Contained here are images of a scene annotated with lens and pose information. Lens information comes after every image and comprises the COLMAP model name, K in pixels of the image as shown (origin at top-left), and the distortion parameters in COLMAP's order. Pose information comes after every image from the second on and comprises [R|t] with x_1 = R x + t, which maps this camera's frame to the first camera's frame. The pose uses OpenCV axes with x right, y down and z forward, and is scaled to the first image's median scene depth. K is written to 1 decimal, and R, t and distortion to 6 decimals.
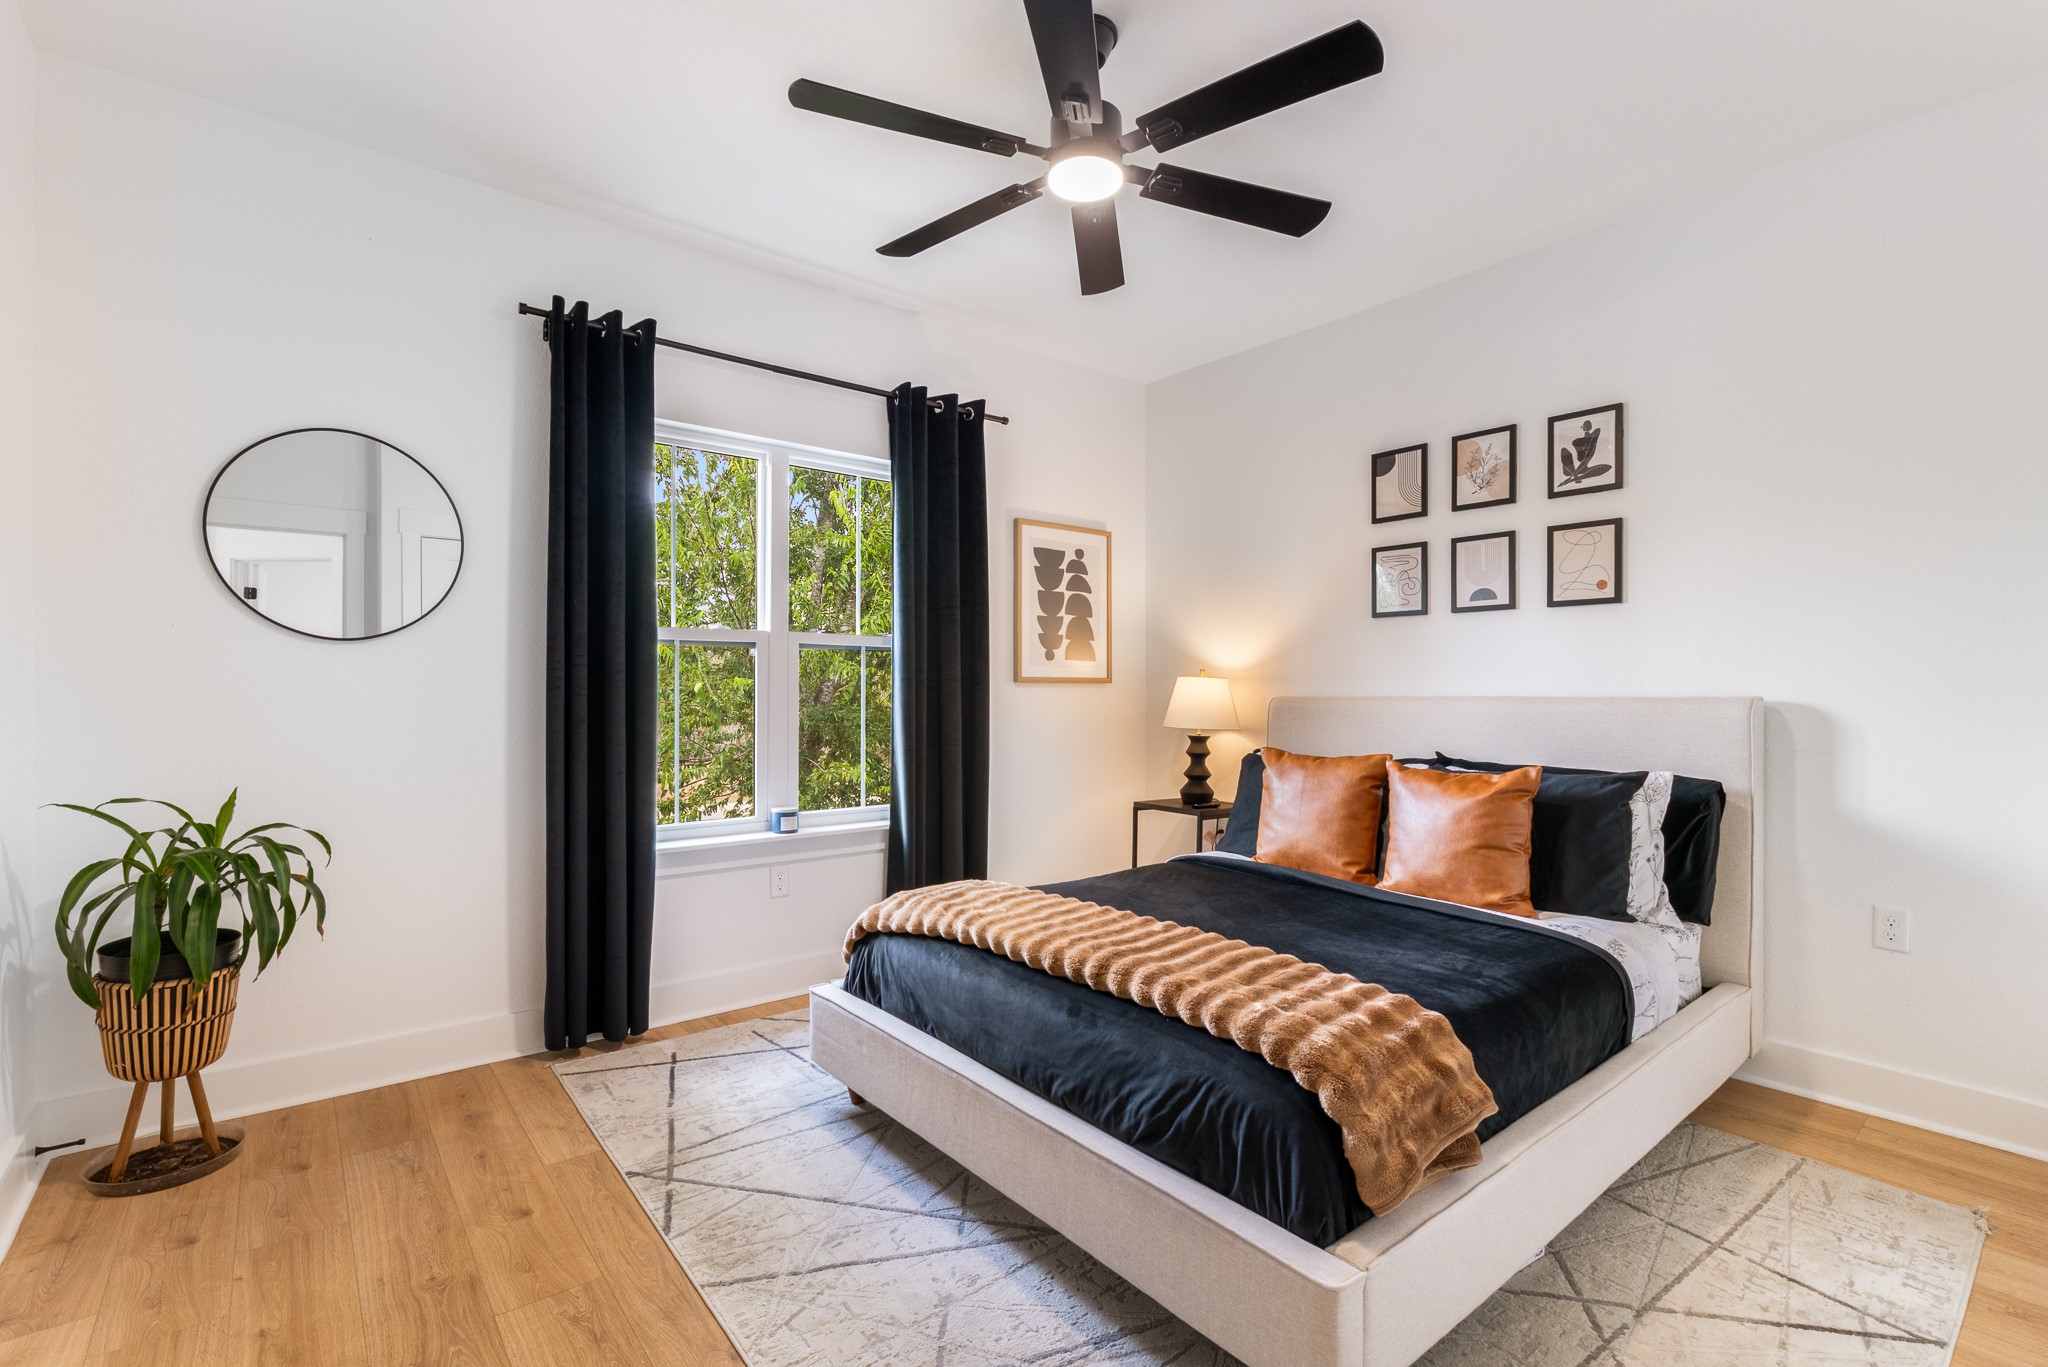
lens RADIAL K [[926.3, 0, 1017.5], [0, 926.3, 689.5], [0, 0, 1]] dist [-0.002643, -0.000992]
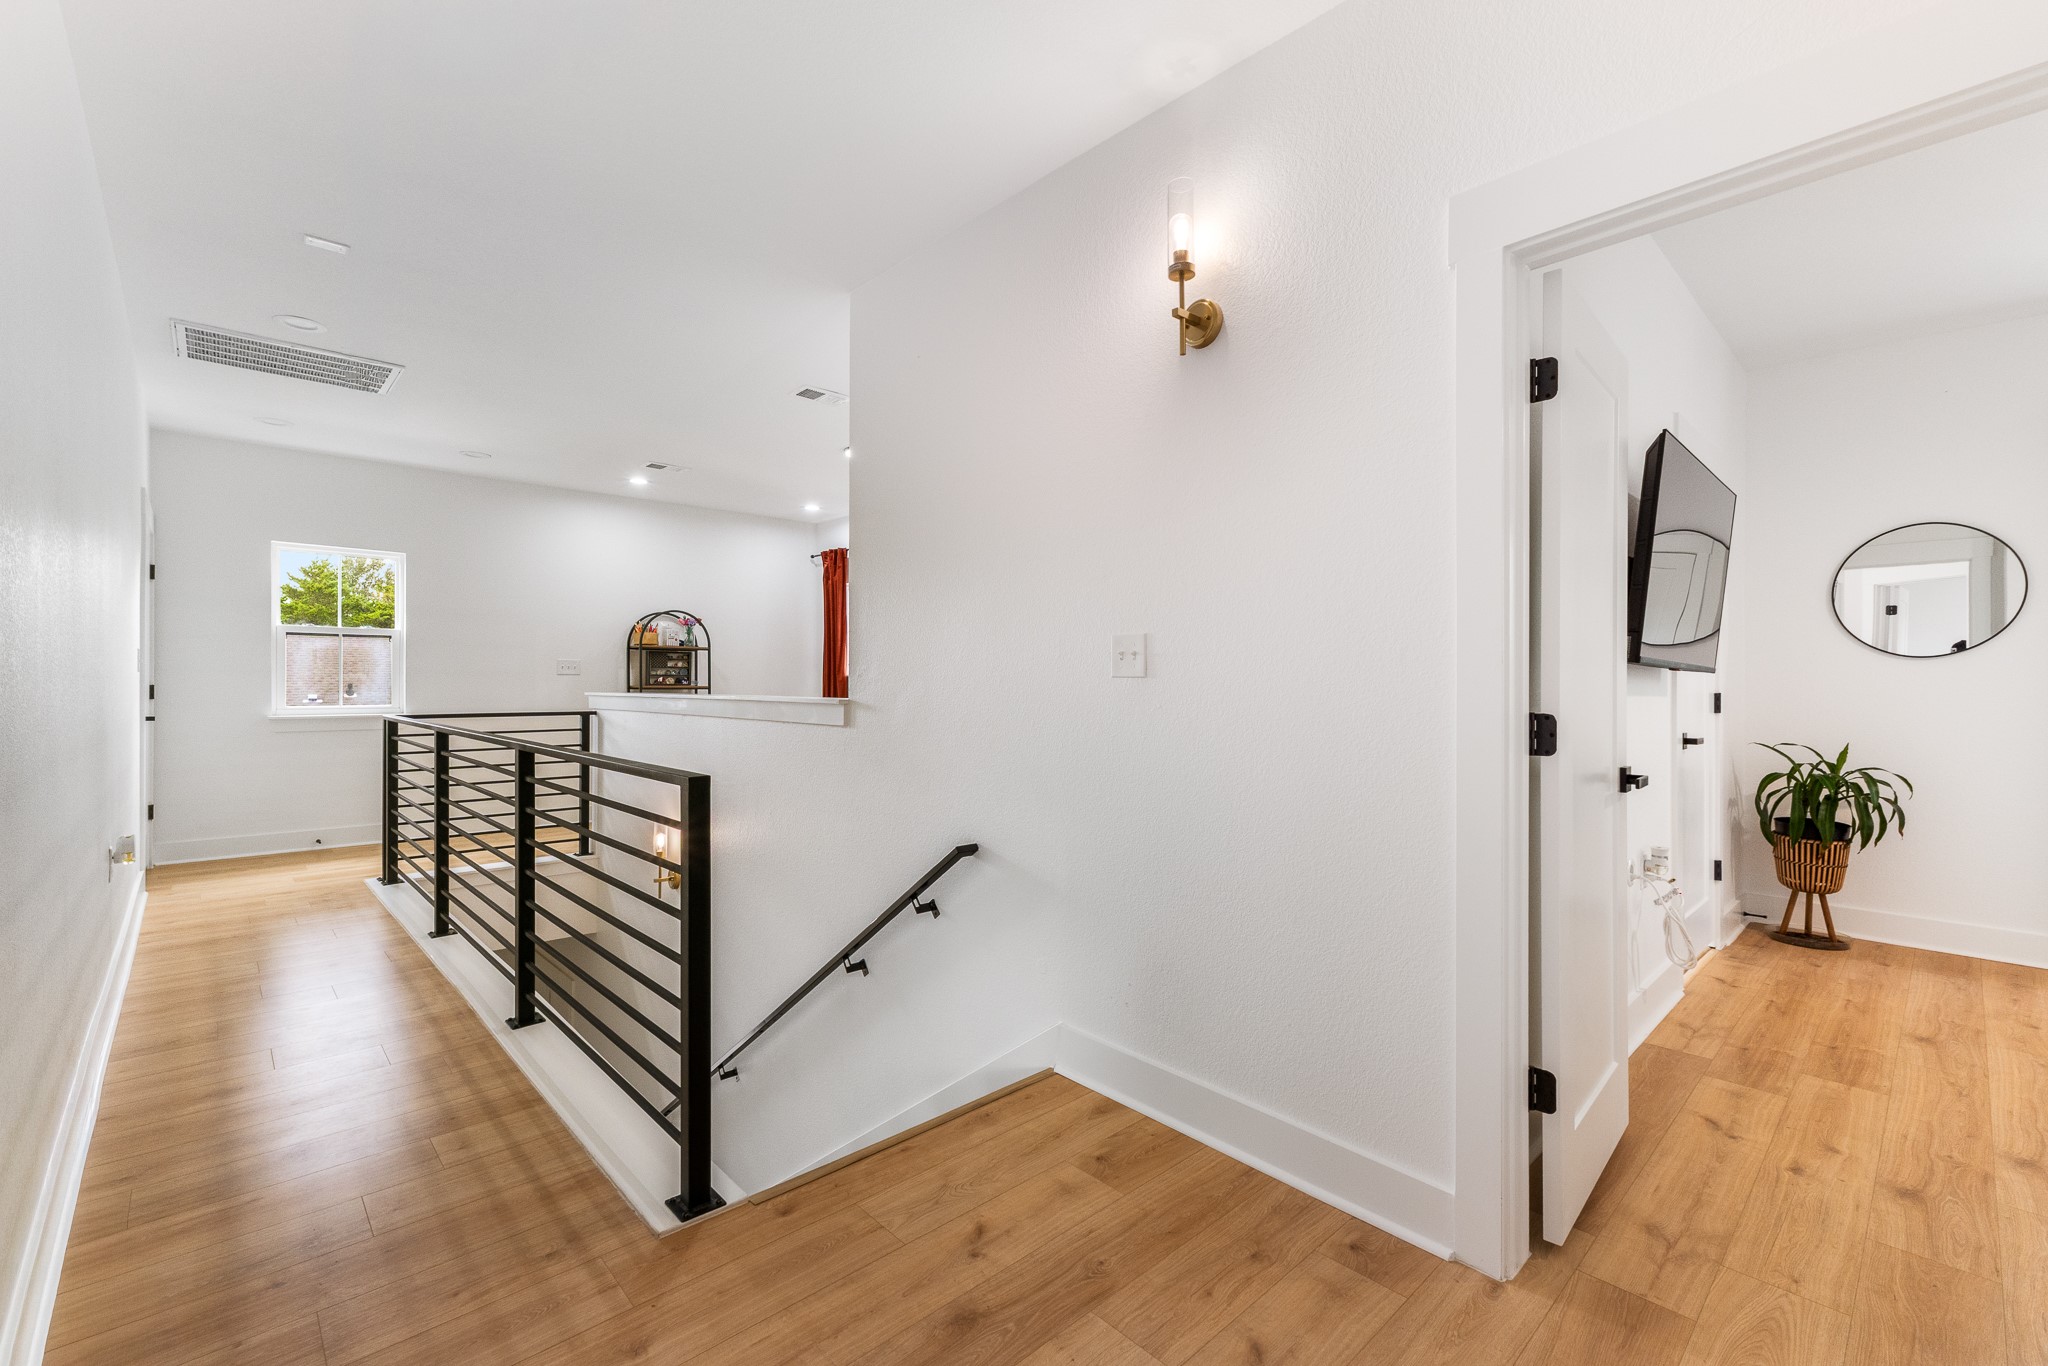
lens RADIAL K [[871.1, 0, 1015.5], [0, 871.1, 687.1], [0, 0, 1]] dist [0.002375, 0.000552]
pose [[0.074377, 0.004070, -0.997222, 0.734482], [-0.007678, 0.999964, 0.003509, 0.002892], [0.997201, 0.007396, 0.074406, -0.750163]]
